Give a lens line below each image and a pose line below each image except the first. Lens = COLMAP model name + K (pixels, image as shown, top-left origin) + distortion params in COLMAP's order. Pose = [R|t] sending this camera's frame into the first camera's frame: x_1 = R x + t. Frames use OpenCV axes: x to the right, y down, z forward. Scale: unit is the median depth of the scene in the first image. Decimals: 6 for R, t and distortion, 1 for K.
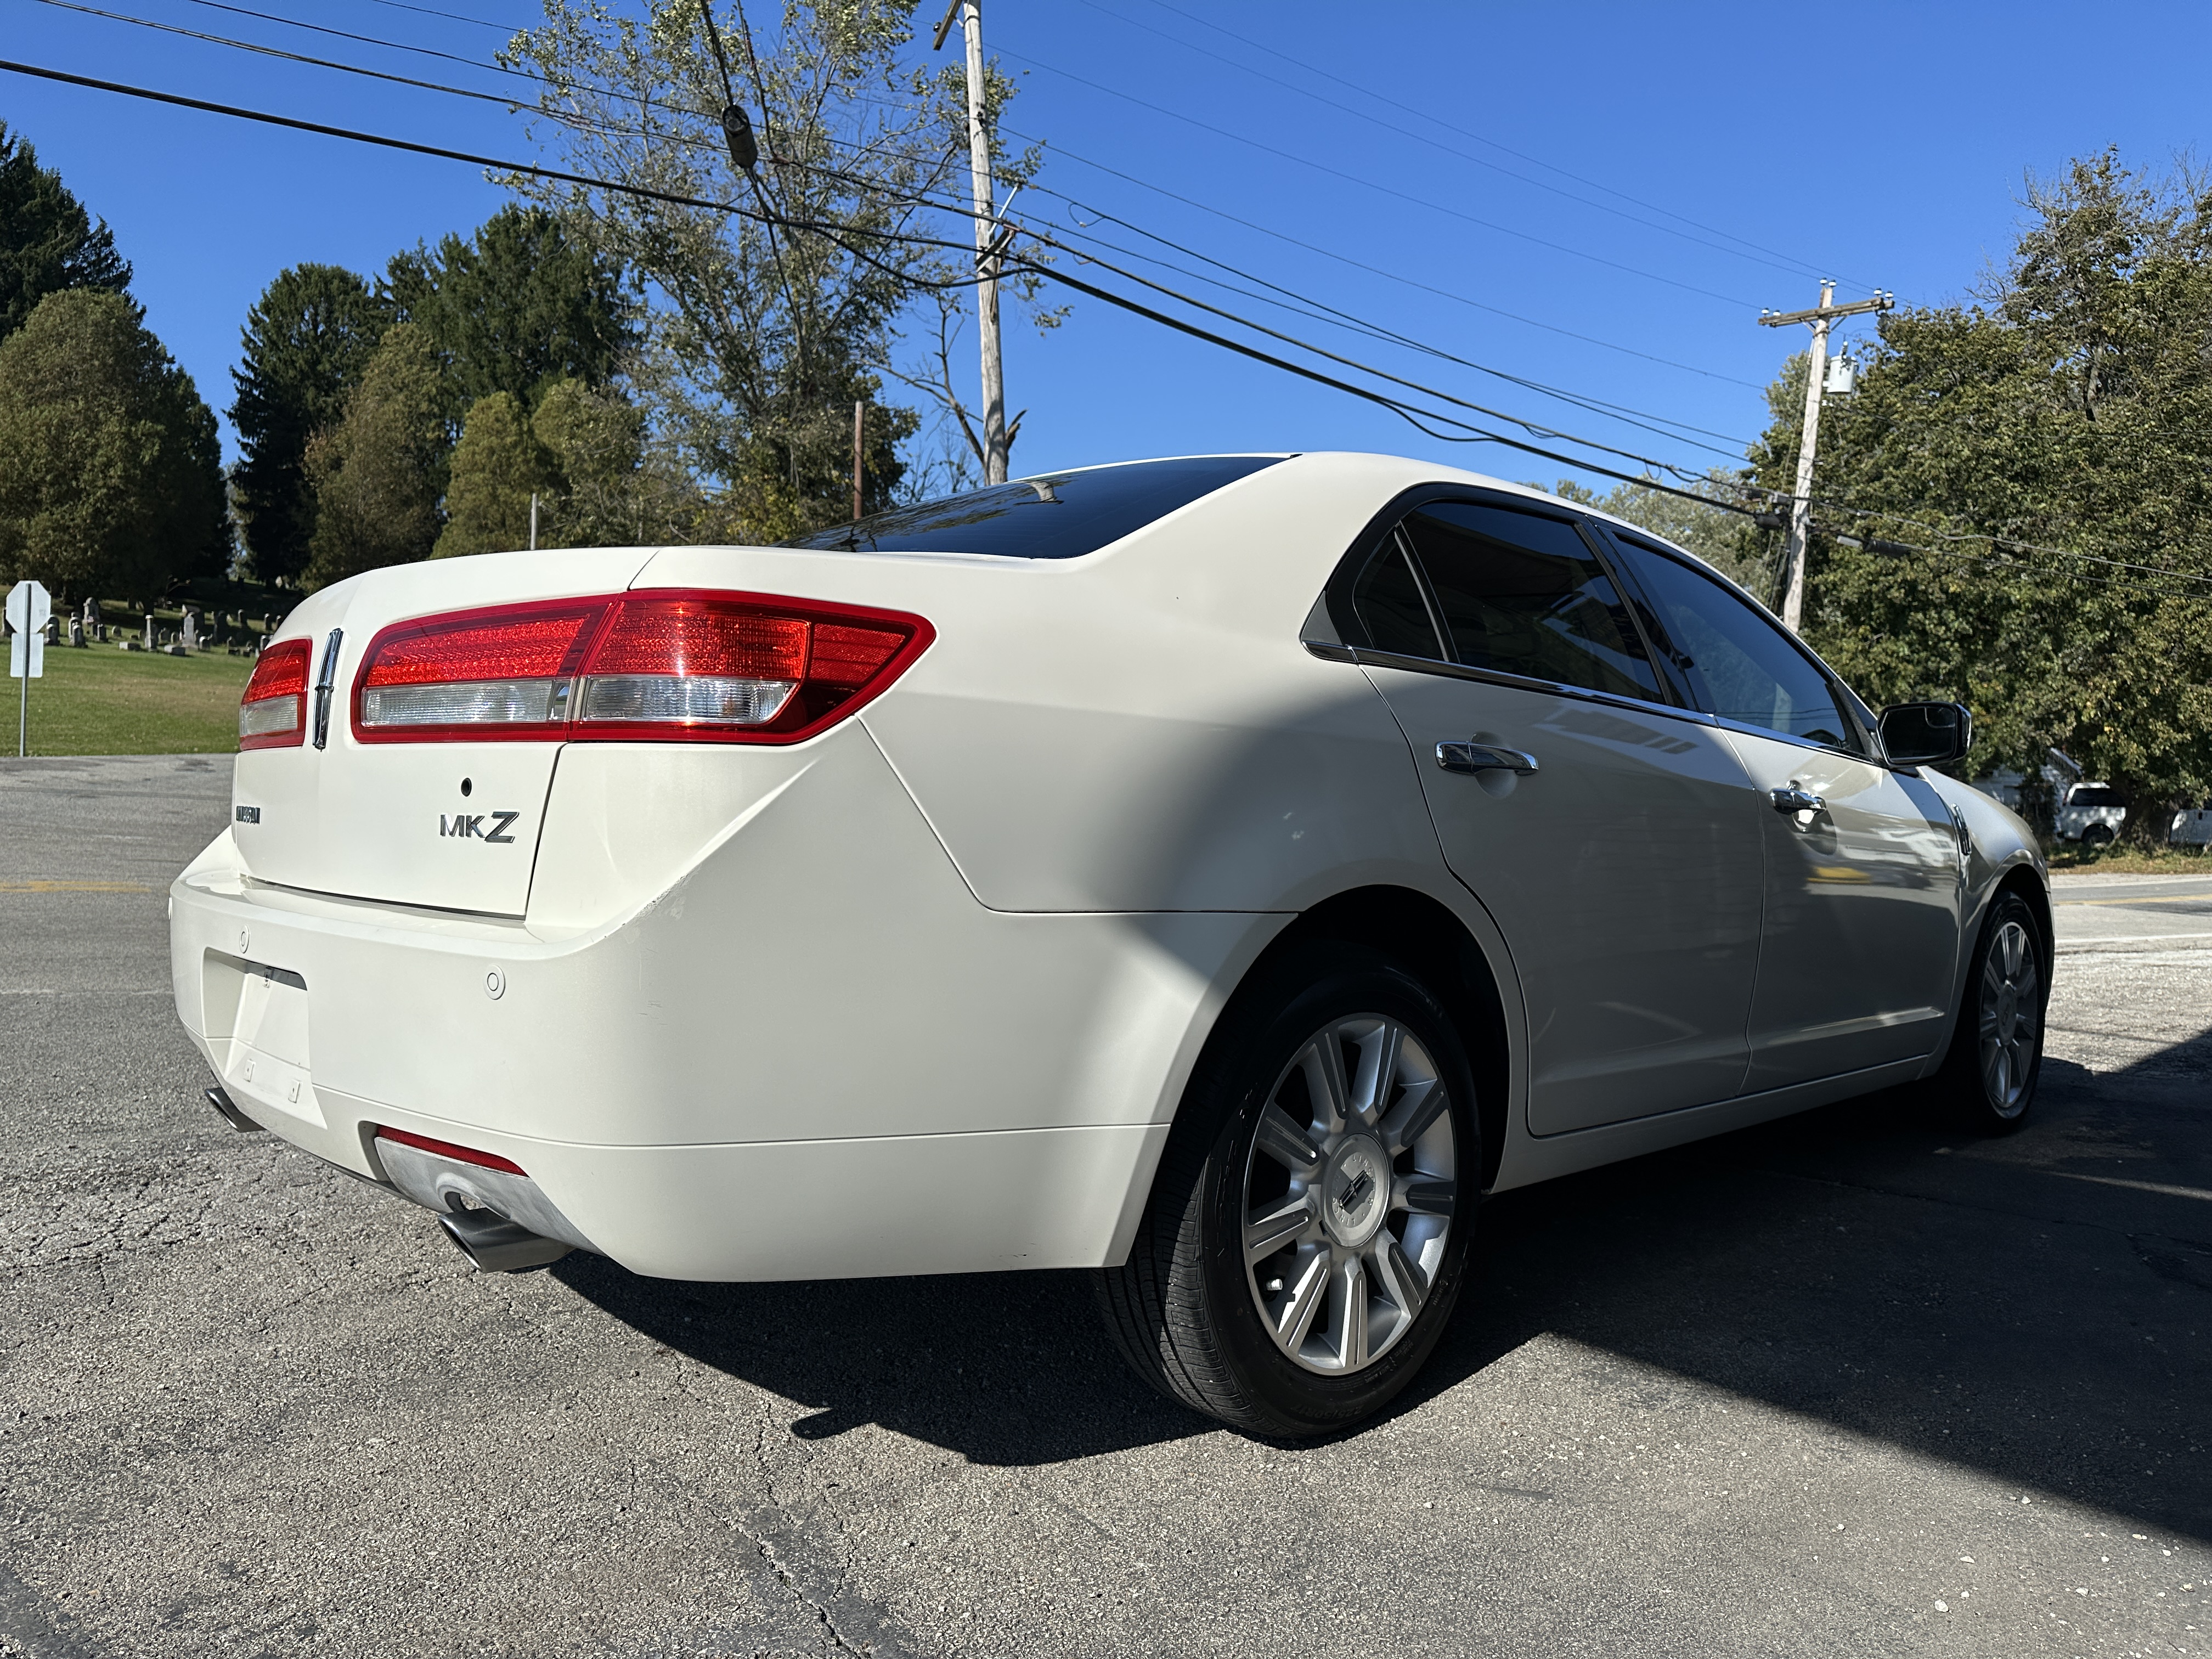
lens RADIAL K [[1567.8, 0, 1093.7], [0, 1567.8, 825.3], [0, 0, 1]] dist [0.031838, -0.042116]
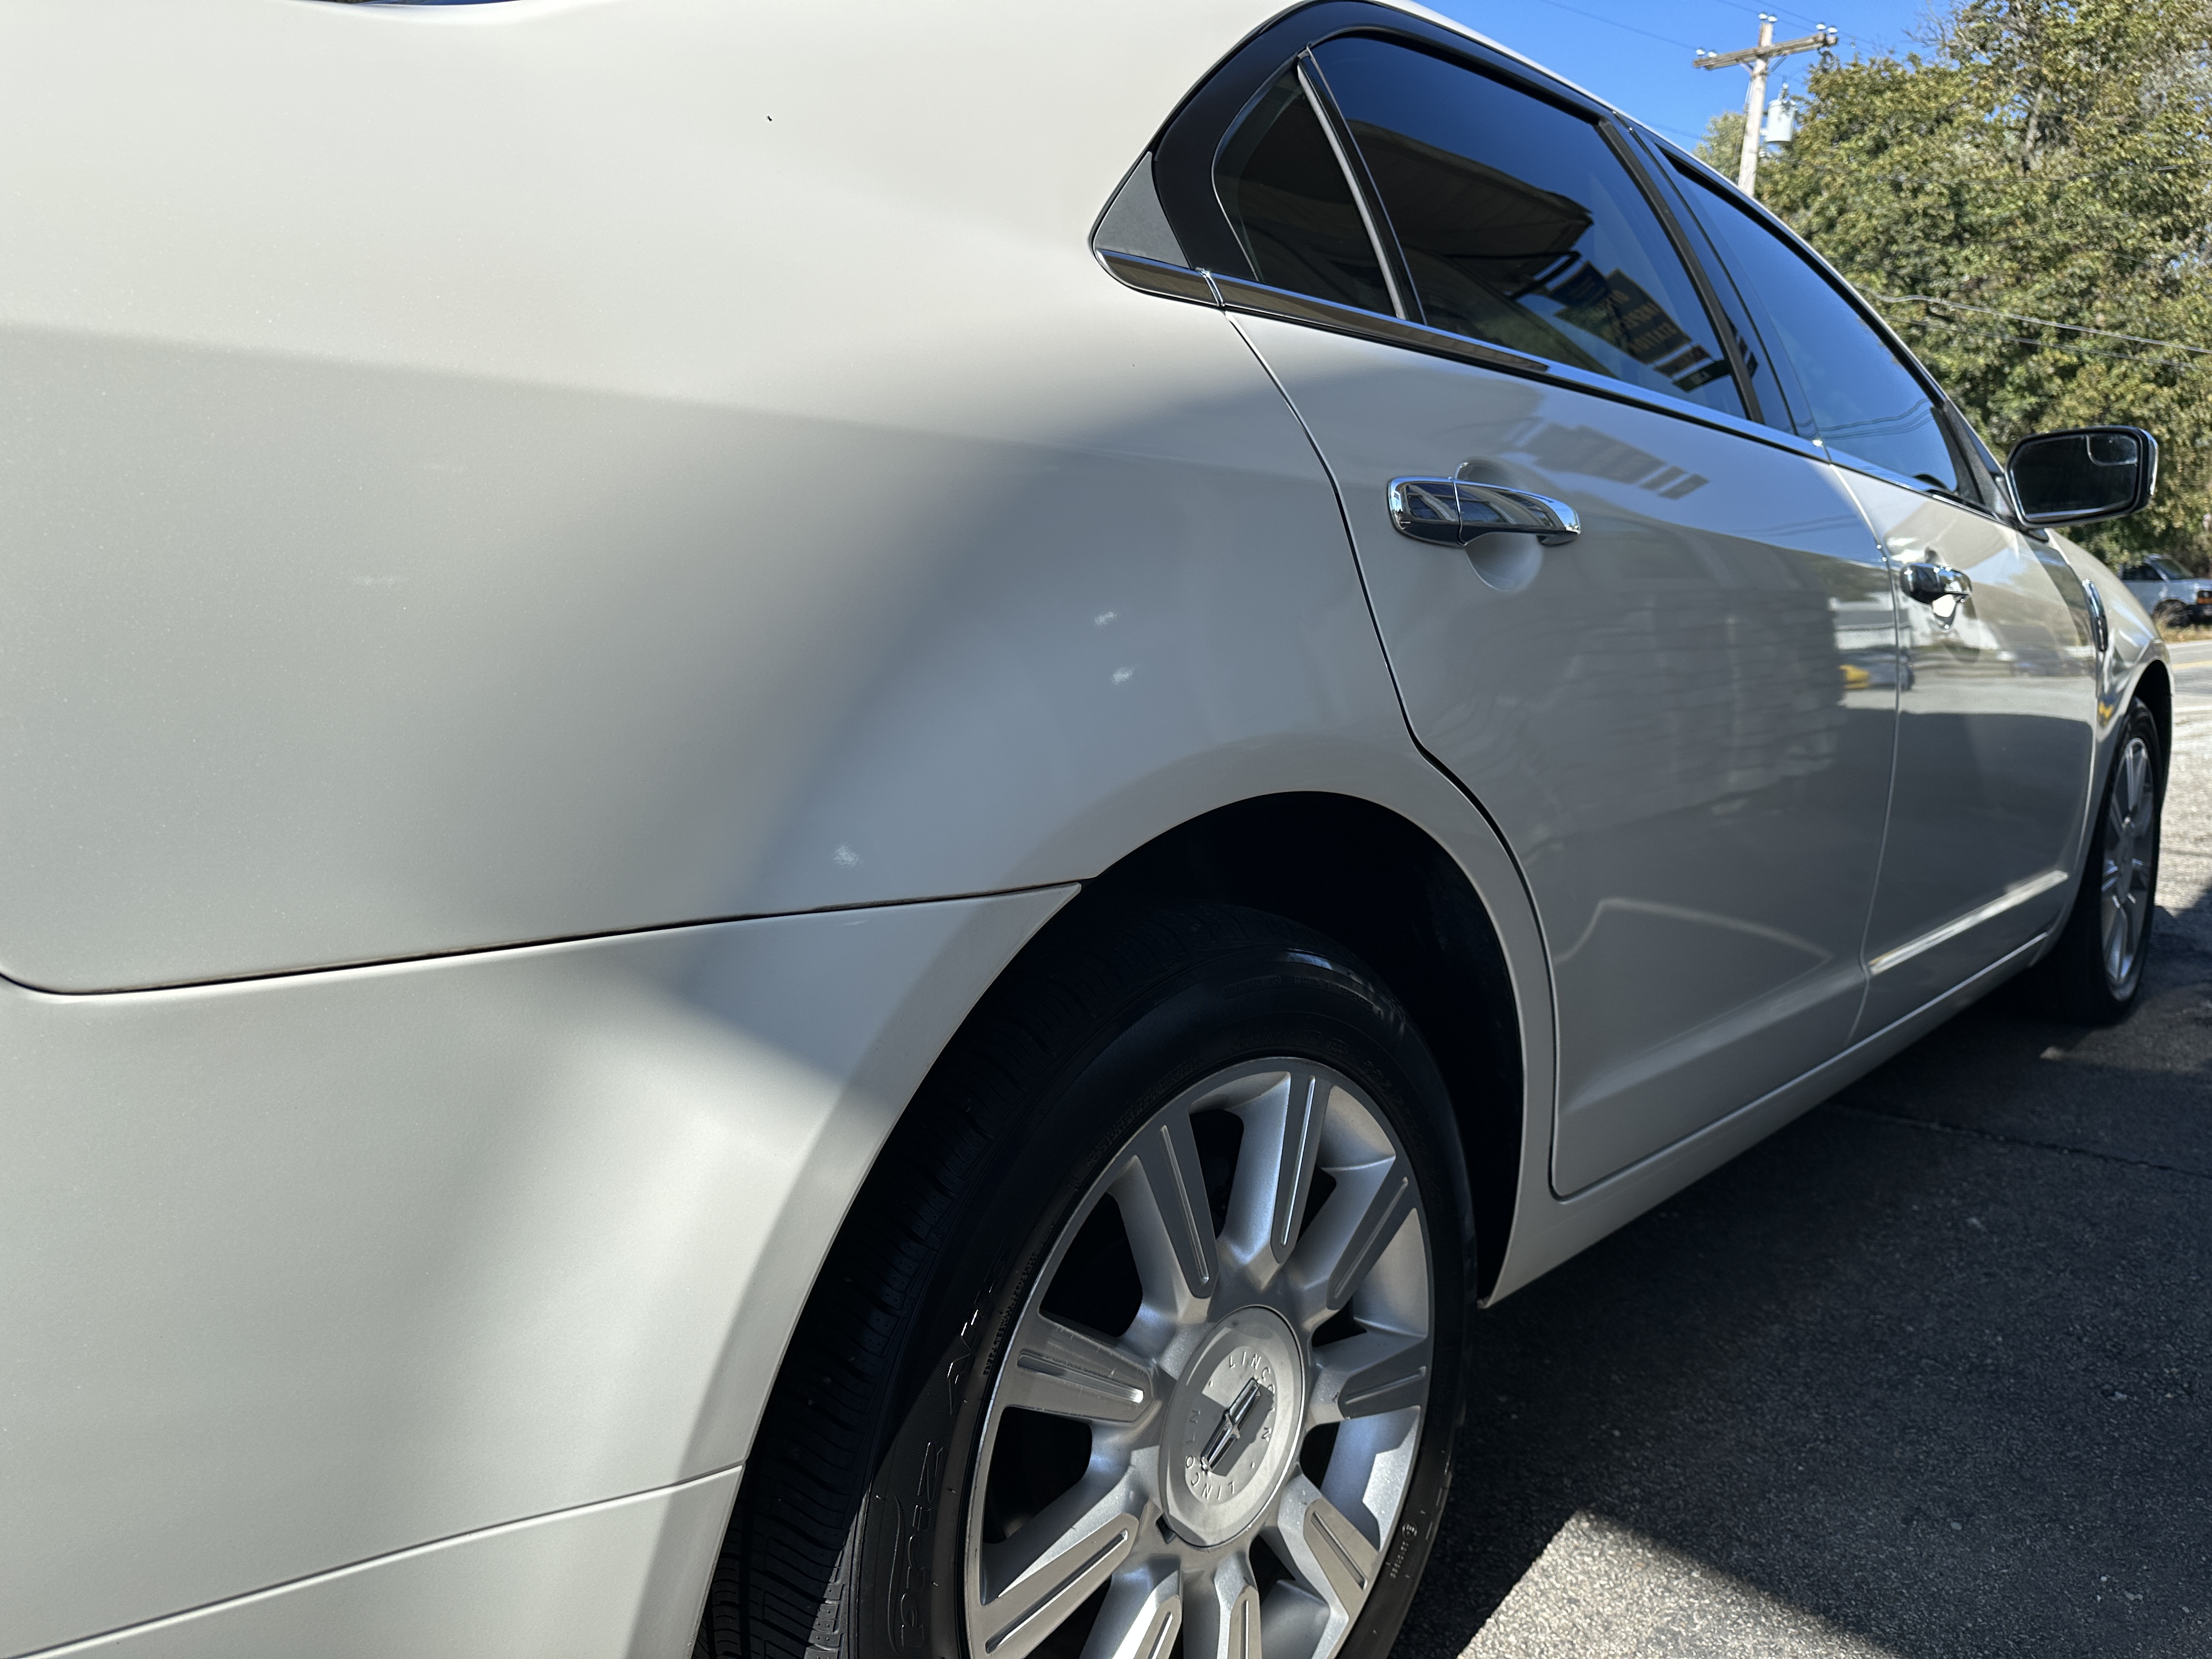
lens RADIAL K [[1567.8, 0, 1106.0], [0, 1567.8, 834.7], [0, 0, 1]] dist [0.031838, -0.042116]
pose [[0.997801, -0.038448, 0.053997, 0.098064], [0.031130, 0.990977, 0.130365, -0.009796], [-0.058522, -0.128397, 0.989995, 0.497966]]
